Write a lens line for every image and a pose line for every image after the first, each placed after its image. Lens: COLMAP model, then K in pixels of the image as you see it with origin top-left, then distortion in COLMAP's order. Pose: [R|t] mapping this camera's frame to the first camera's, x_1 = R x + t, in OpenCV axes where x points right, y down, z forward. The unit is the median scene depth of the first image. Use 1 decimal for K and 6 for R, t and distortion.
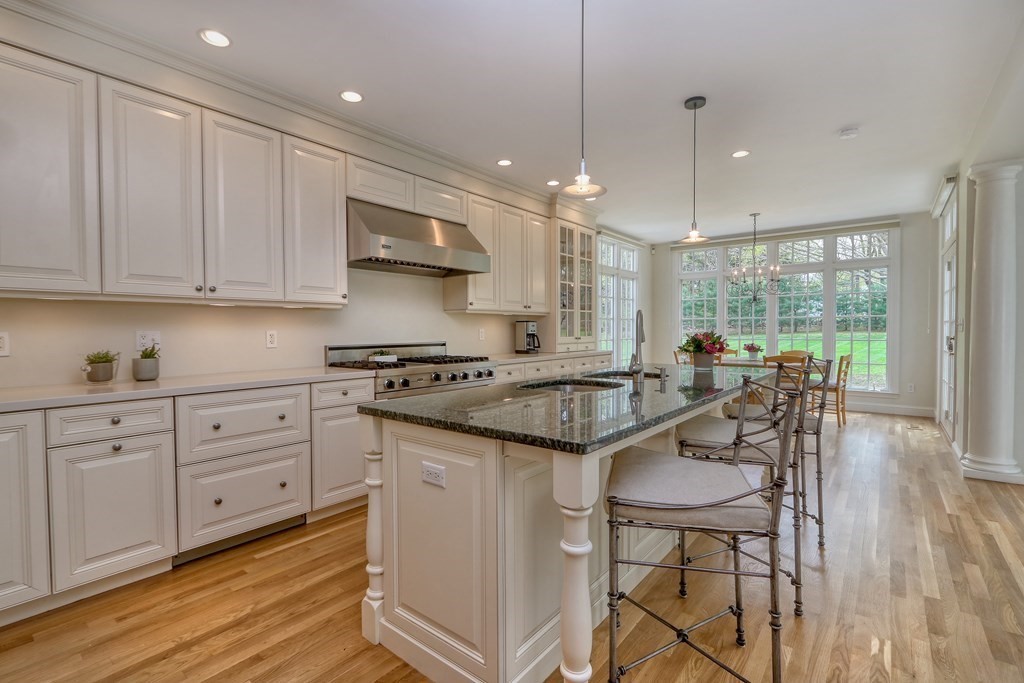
lens RADIAL K [[471.7, 0, 514.4], [0, 471.7, 340.2], [0, 0, 1]] dist [0.000823, 0.000225]
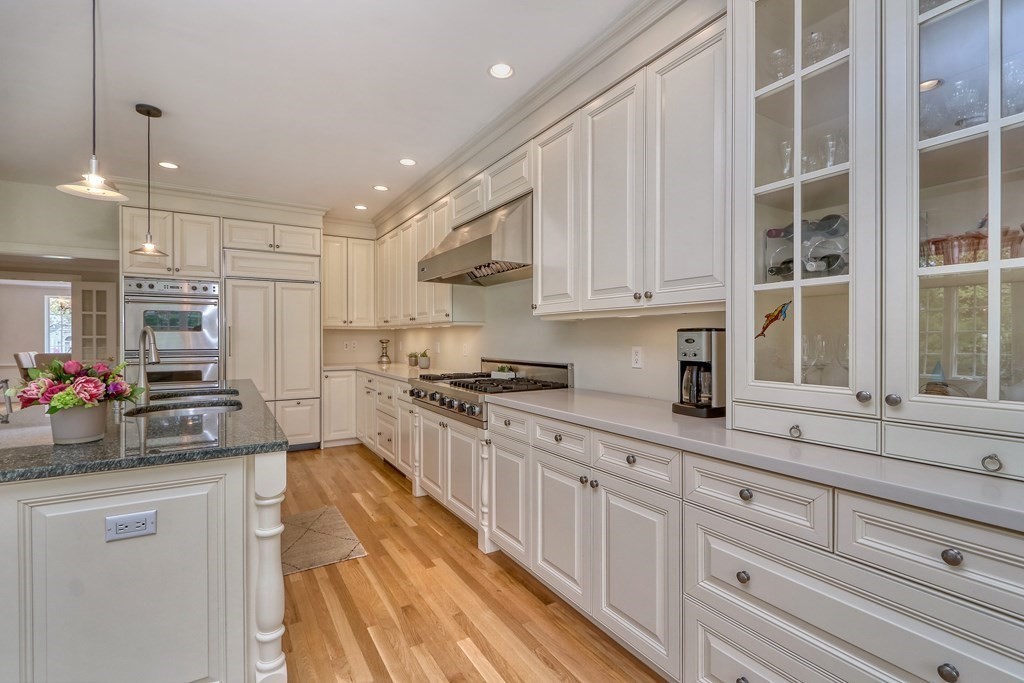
lens RADIAL K [[471.7, 0, 514.4], [0, 471.7, 340.2], [0, 0, 1]] dist [0.000823, 0.000225]
pose [[-0.346943, 0.006116, -0.937866, 0.837572], [-0.025583, 0.999545, 0.015982, -0.064237], [0.937537, 0.029539, -0.346628, 1.900097]]
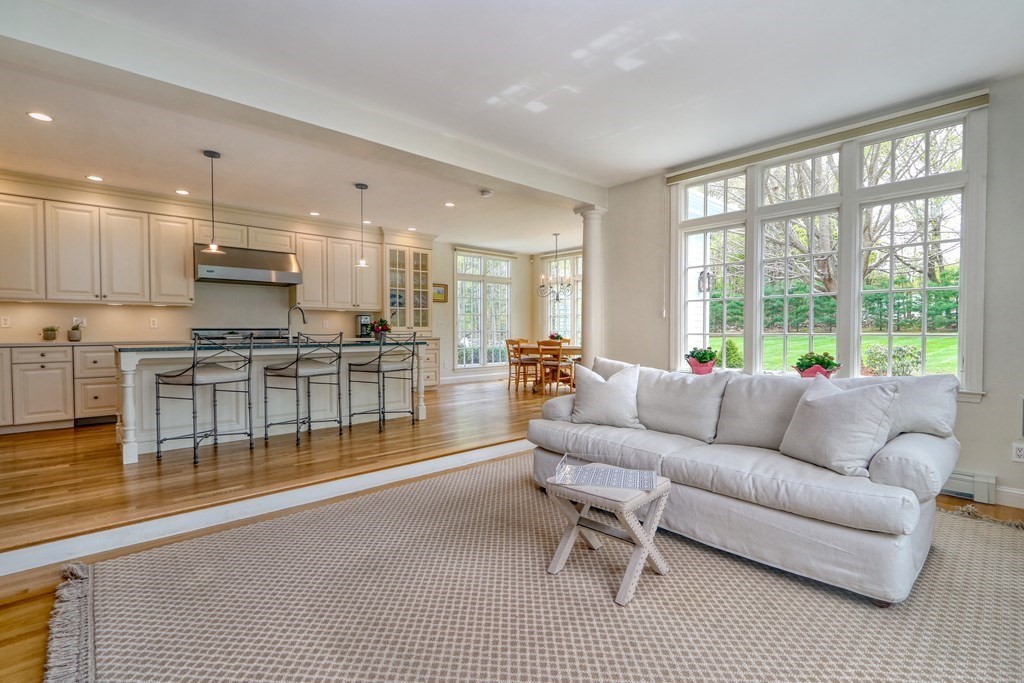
lens RADIAL K [[471.7, 0, 514.4], [0, 471.7, 340.2], [0, 0, 1]] dist [0.000823, 0.000225]
pose [[0.988163, 0.005399, -0.153310, 1.363927], [-0.005902, 0.999979, -0.002826, 0.072201], [0.153292, 0.003697, 0.988174, -0.704939]]
